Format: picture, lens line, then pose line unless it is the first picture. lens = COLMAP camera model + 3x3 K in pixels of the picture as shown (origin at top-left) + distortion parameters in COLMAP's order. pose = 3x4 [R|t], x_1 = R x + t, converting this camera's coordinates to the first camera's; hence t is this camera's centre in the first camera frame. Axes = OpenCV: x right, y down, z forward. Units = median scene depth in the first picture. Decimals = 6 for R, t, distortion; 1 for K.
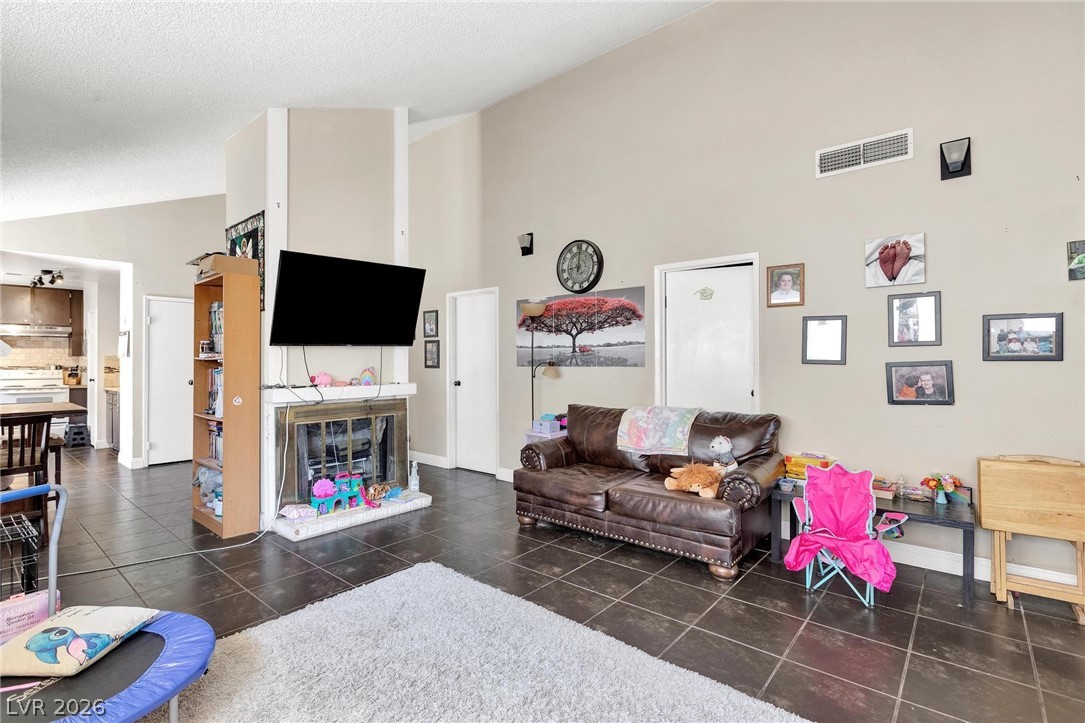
lens RADIAL K [[505.3, 0, 540.0], [0, 505.3, 357.1], [0, 0, 1]] dist [-0.010645, 0.000484]
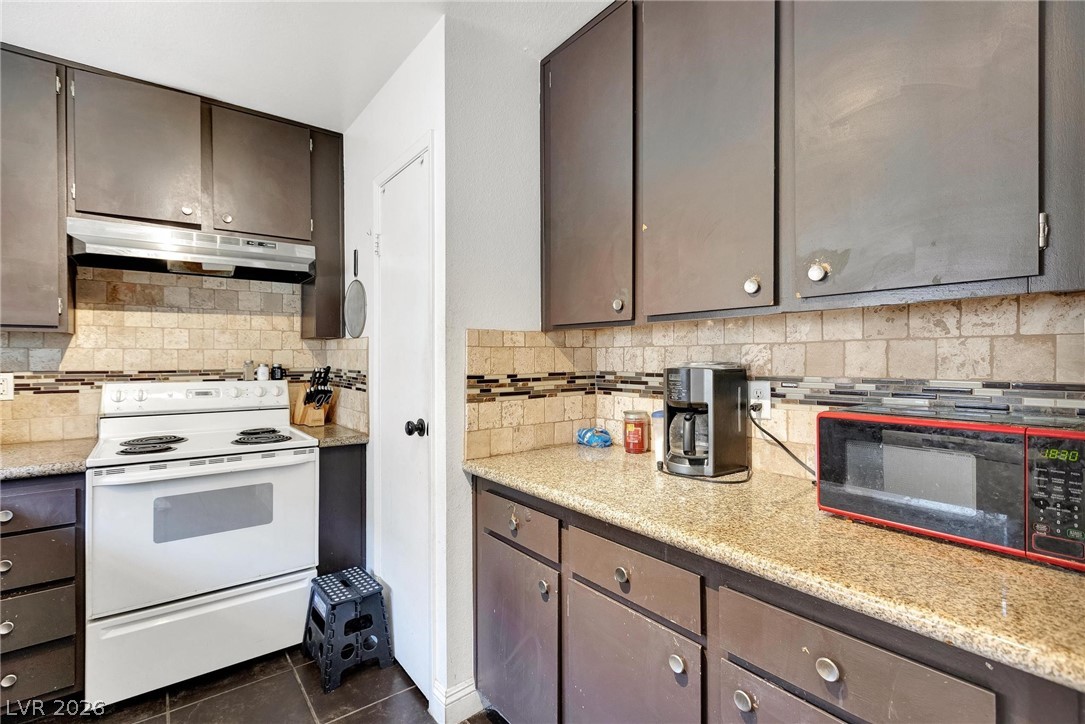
lens RADIAL K [[496.9, 0, 540.0], [0, 496.9, 359.8], [0, 0, 1]] dist [-0.000180, -0.000593]
pose [[0.978004, 0.001476, -0.208580, -0.730247], [0.000756, 0.999943, 0.010624, 0.008673], [0.208584, -0.010548, 0.977948, 0.721788]]
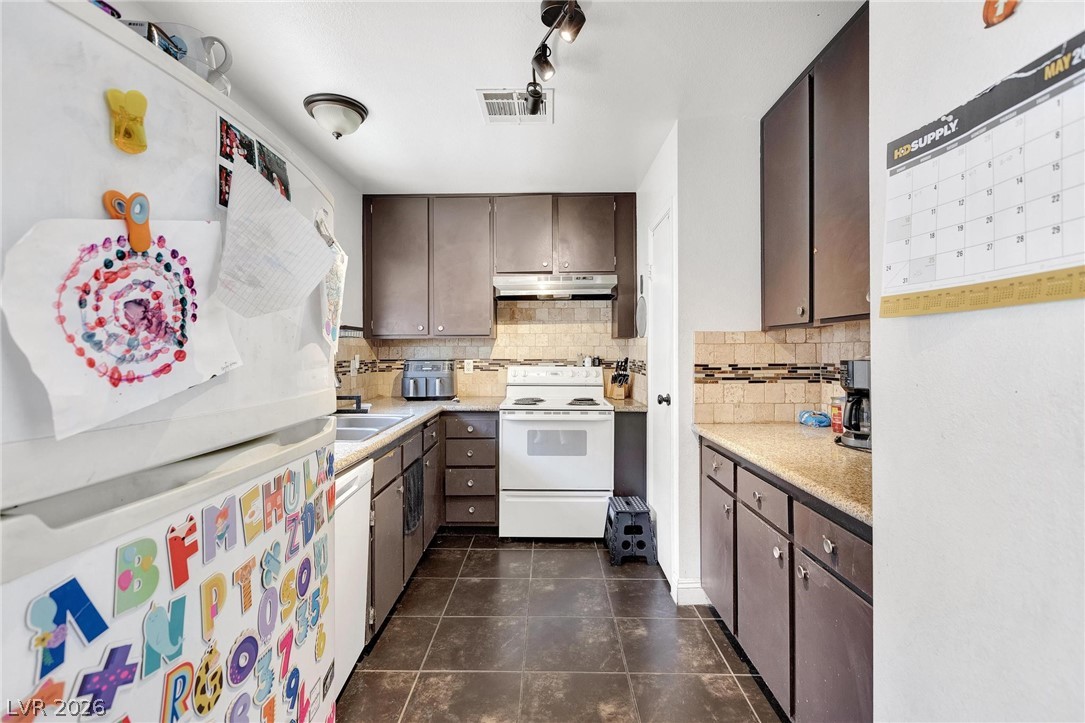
lens RADIAL K [[496.9, 0, 541.5], [0, 496.9, 352.0], [0, 0, 1]] dist [-0.000180, -0.000593]
pose [[0.634962, 0.001918, -0.772541, -0.627040], [0.005169, 0.999964, 0.006731, 0.007629], [0.772526, -0.008268, 0.634929, 0.656243]]
